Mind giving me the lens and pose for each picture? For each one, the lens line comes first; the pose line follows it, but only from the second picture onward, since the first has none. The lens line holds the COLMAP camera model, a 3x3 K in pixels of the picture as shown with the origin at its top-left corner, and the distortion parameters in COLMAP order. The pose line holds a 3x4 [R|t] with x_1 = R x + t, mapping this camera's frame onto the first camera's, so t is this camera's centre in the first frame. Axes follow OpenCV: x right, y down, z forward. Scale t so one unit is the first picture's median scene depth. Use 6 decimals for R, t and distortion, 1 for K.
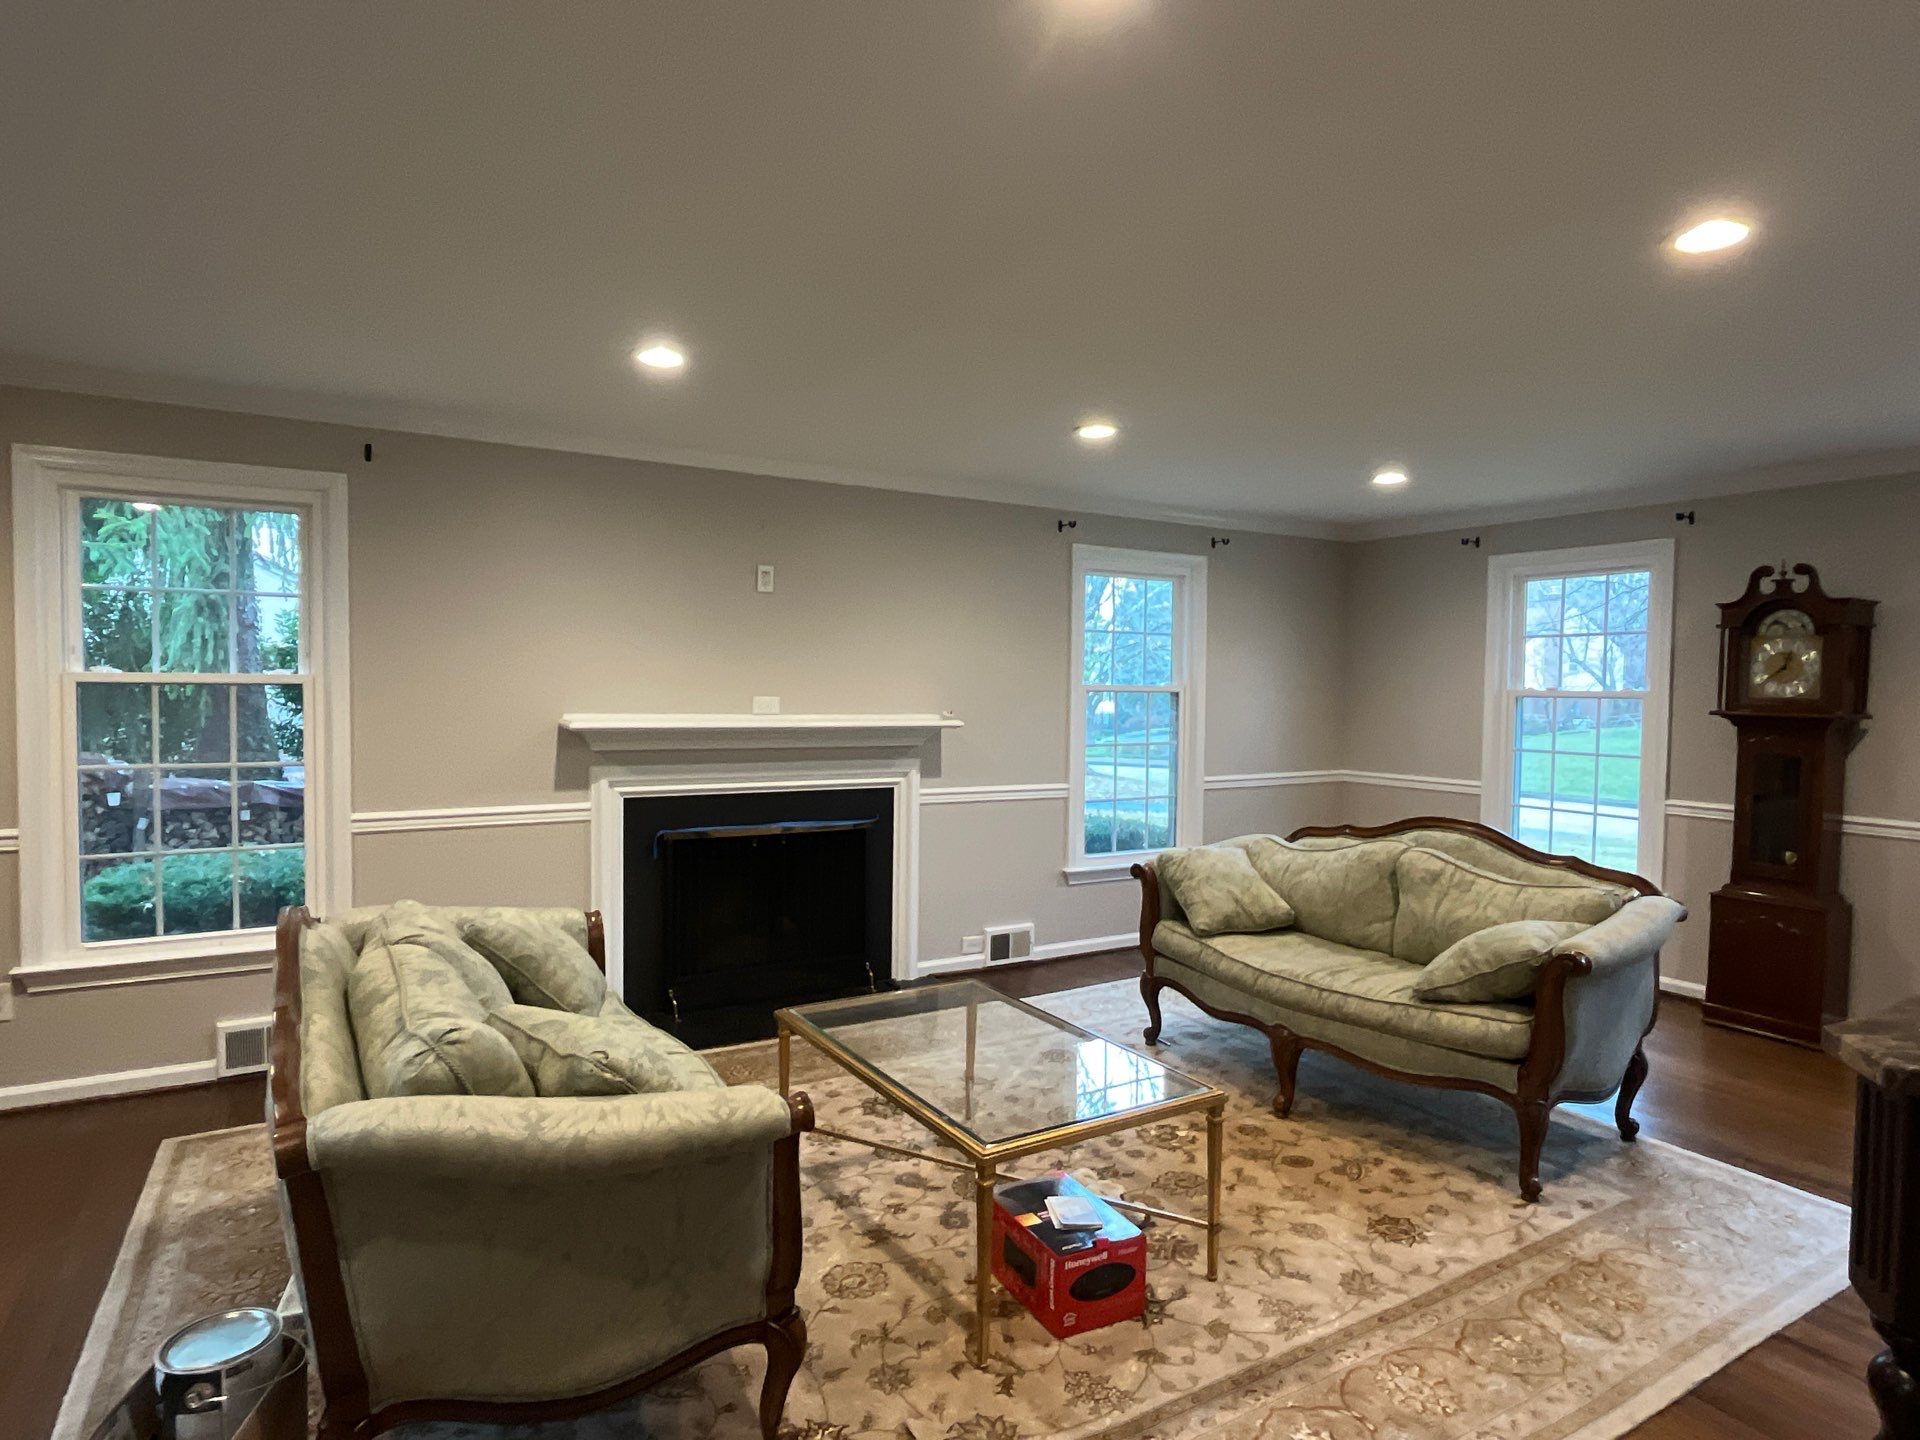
lens RADIAL K [[1076.6, 0, 963.3], [0, 1076.6, 731.6], [0, 0, 1]] dist [0.006995, -0.001093]
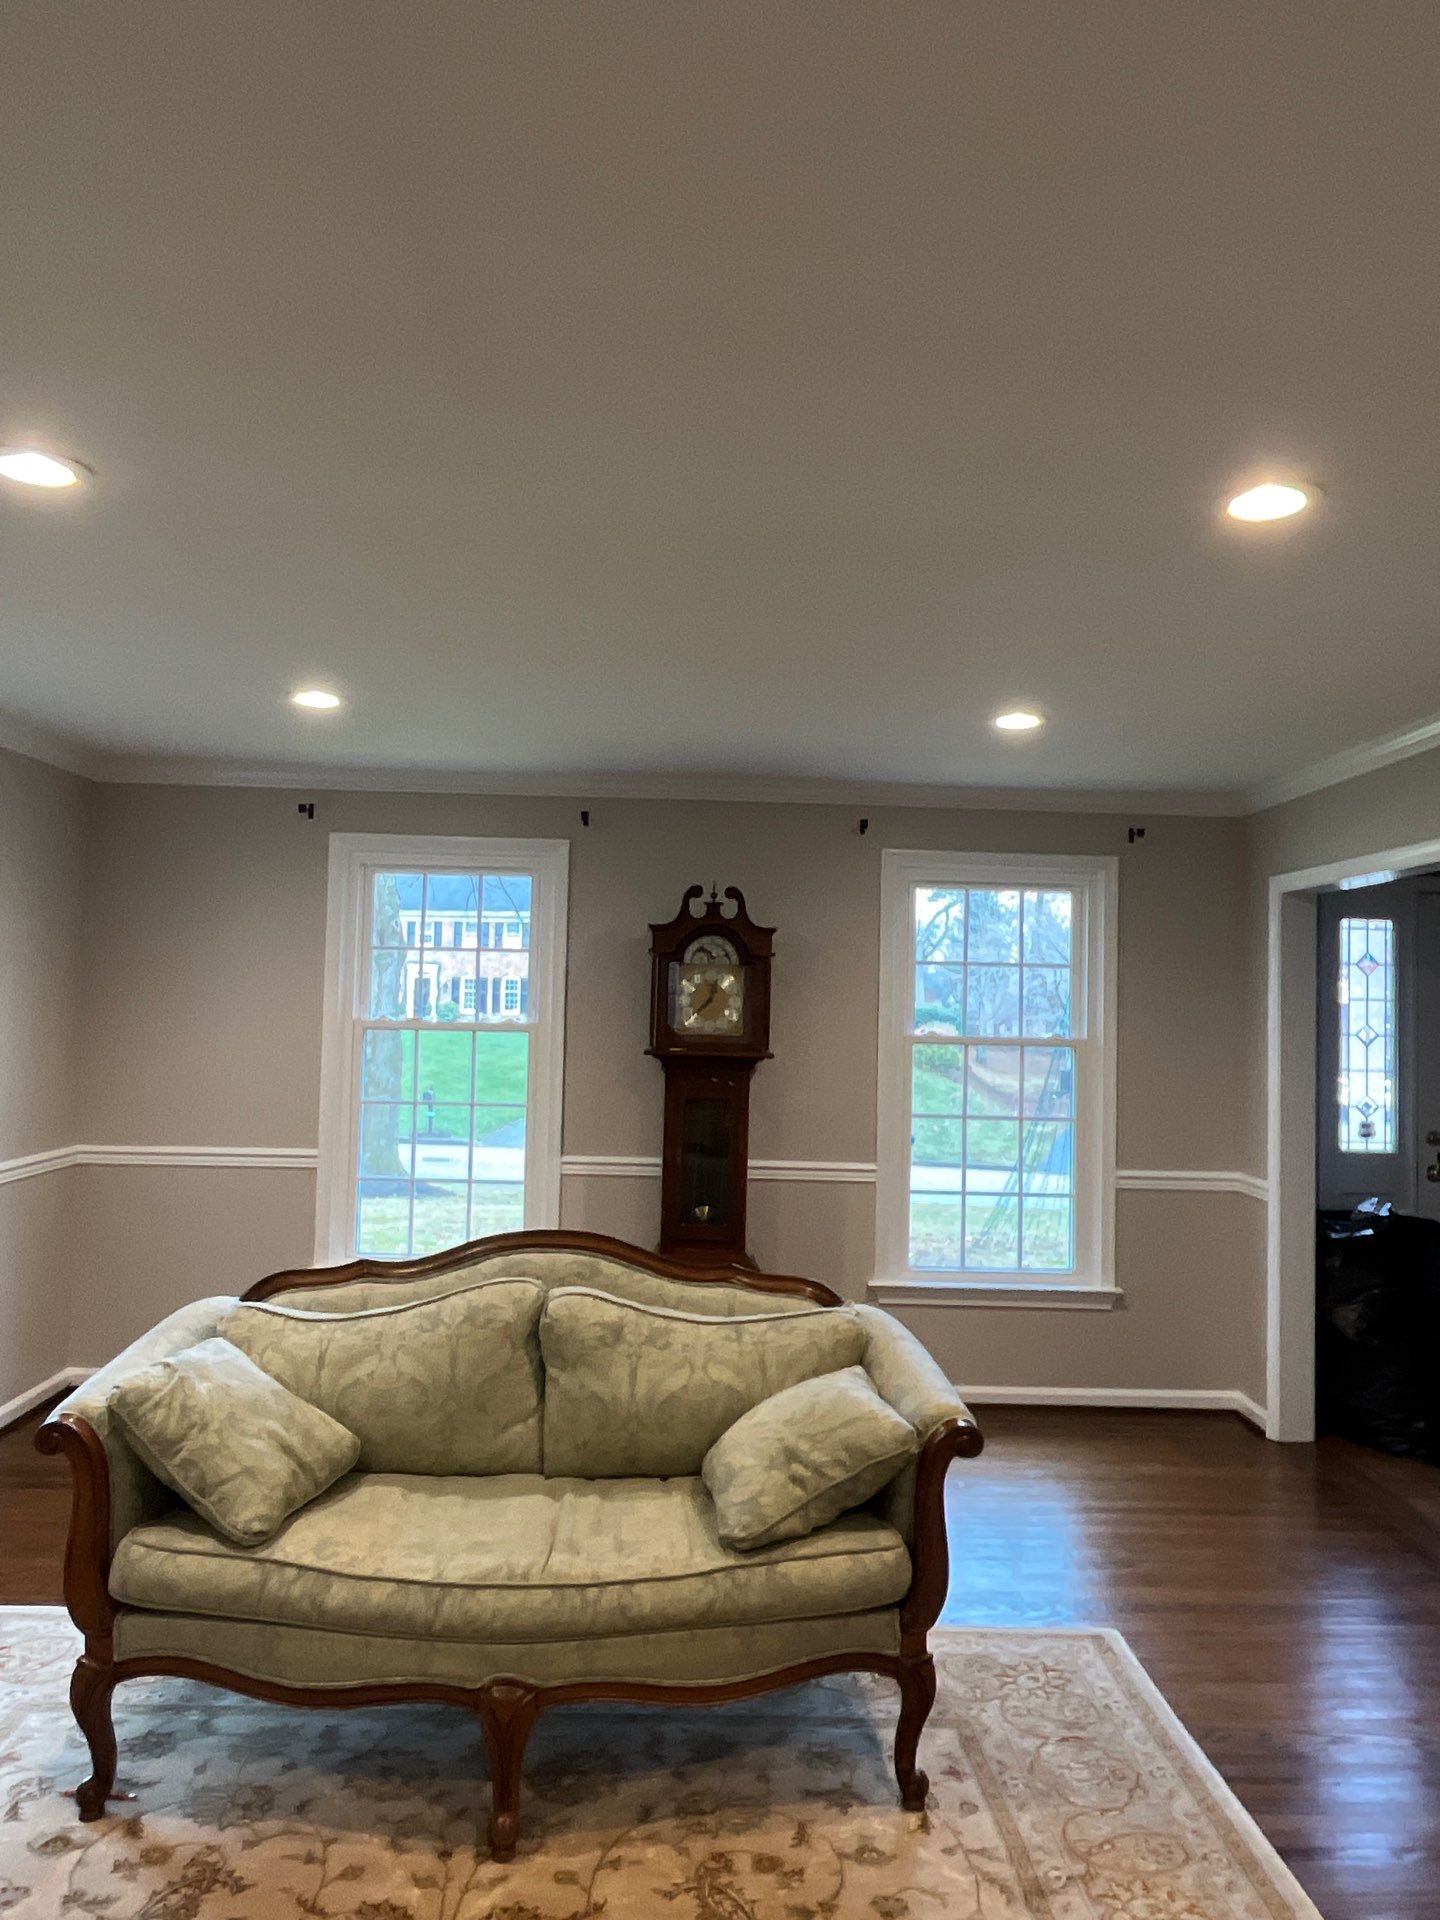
lens RADIAL K [[1312.9, 0, 704.7], [0, 1312.9, 959.8], [0, 0, 1]] dist [-0.004558, 0.006339]
pose [[0.501737, 0.032358, 0.864415, -0.183077], [0.019176, 0.998638, -0.048513, -0.040059], [-0.864808, 0.040916, 0.500434, 0.459630]]
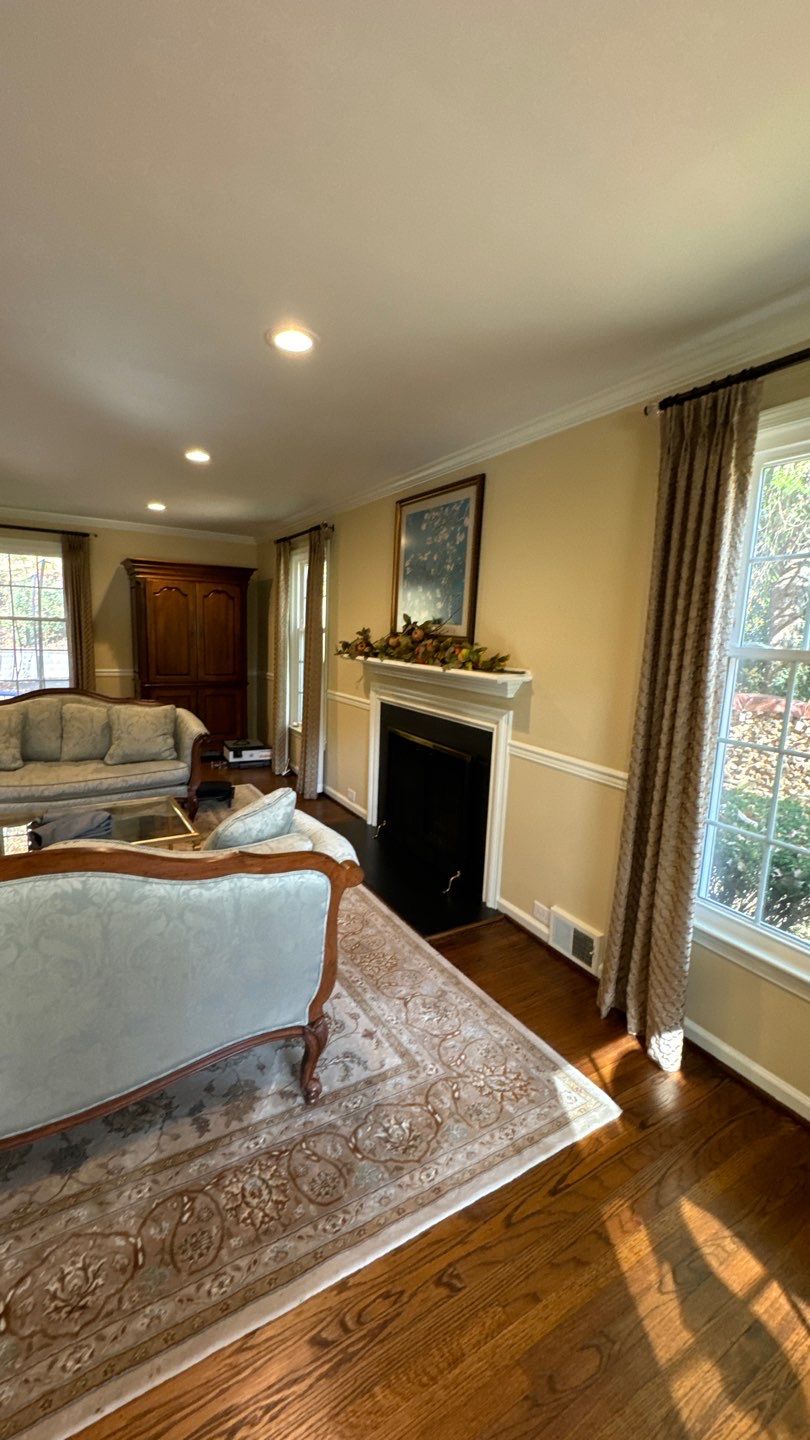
lens RADIAL K [[574.7, 0, 400.0], [0, 574.7, 724.4], [0, 0, 1]] dist [0.000671, 0.000008]
pose [[-0.018466, 0.147428, -0.988900, 0.597368], [-0.085853, 0.985182, 0.148477, -0.041830], [0.996137, 0.087642, -0.005535, 1.036105]]
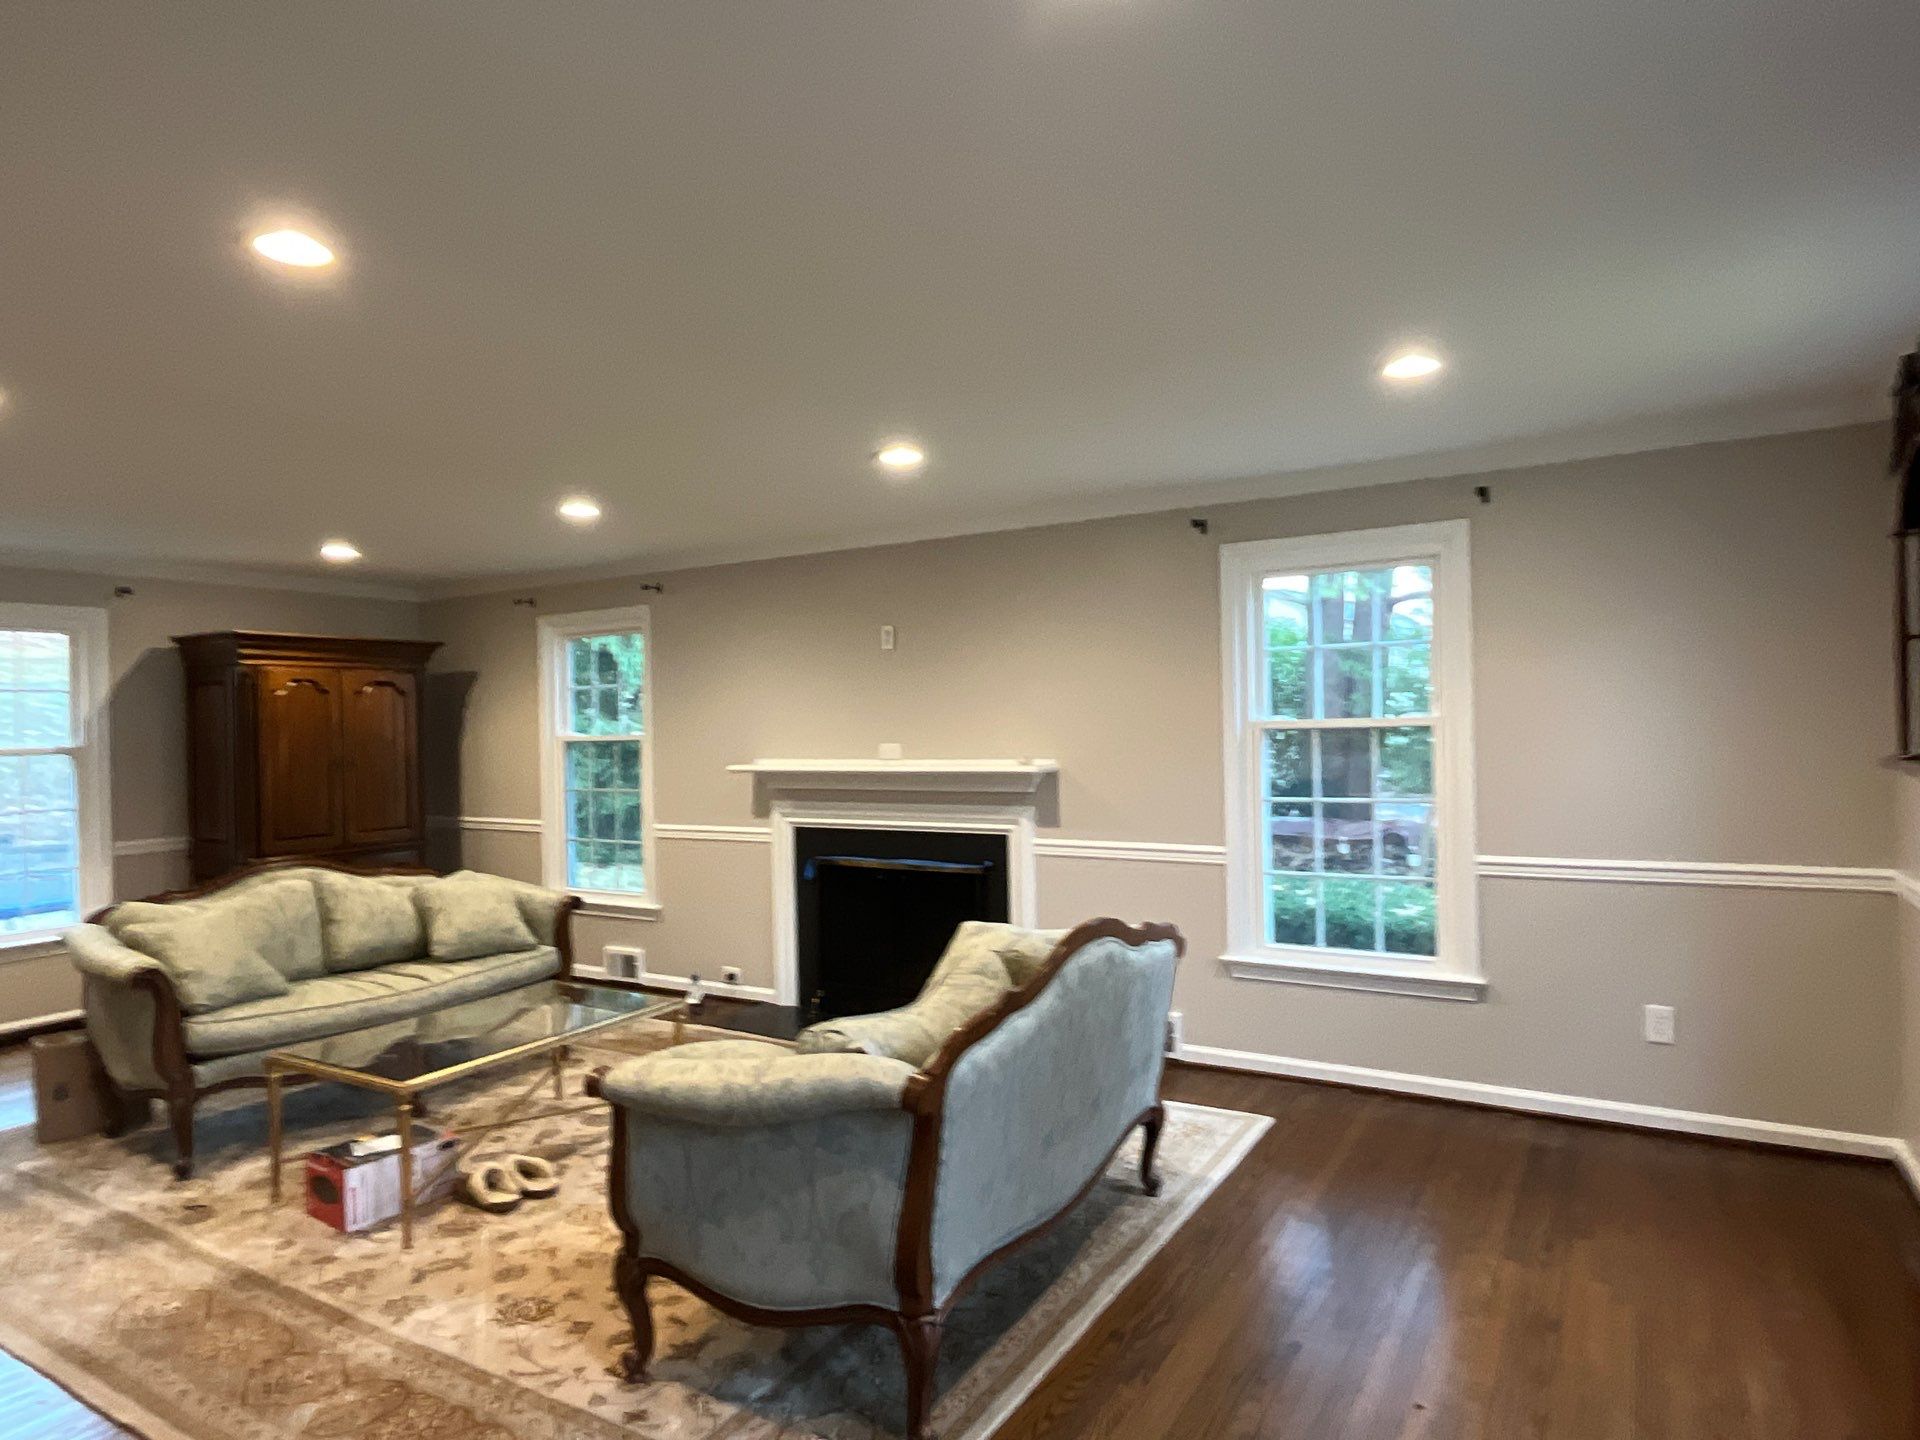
lens RADIAL K [[1138.8, 0, 964.0], [0, 1138.8, 720.4], [0, 0, 1]] dist [-0.009200, 0.000028]
pose [[0.467578, -0.028713, -0.883485, 0.943495], [-0.011634, 0.999186, -0.038630, -0.012564], [0.883875, 0.028341, 0.466863, 0.553234]]
